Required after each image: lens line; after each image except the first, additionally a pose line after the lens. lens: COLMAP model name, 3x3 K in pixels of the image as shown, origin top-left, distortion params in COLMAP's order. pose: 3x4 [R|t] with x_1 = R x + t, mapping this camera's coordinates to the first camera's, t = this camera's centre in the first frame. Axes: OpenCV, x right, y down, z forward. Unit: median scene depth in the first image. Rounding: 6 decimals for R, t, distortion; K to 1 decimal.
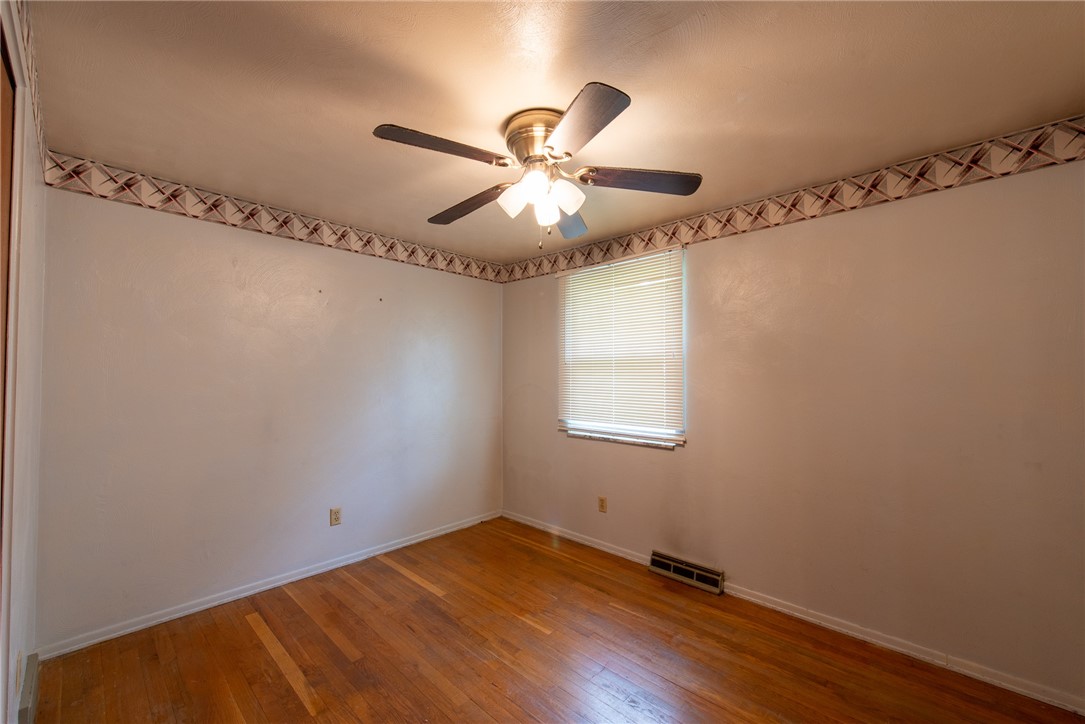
lens RADIAL K [[426.5, 0, 551.7], [0, 426.5, 366.3], [0, 0, 1]] dist [0.011321, -0.002342]
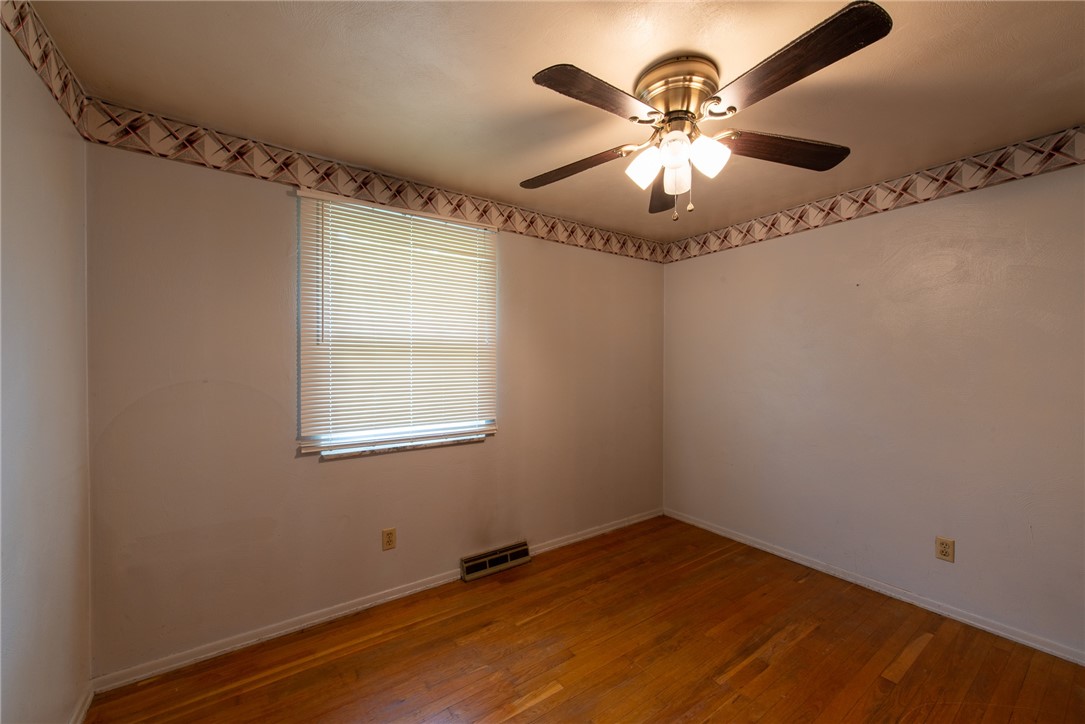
lens RADIAL K [[426.5, 0, 539.4], [0, 426.5, 361.7], [0, 0, 1]] dist [0.011321, -0.002342]
pose [[0.213465, -0.007727, 0.976920, -0.607840], [-0.027144, 0.999536, 0.013837, 0.002239], [-0.976573, -0.029471, 0.213156, 0.675261]]
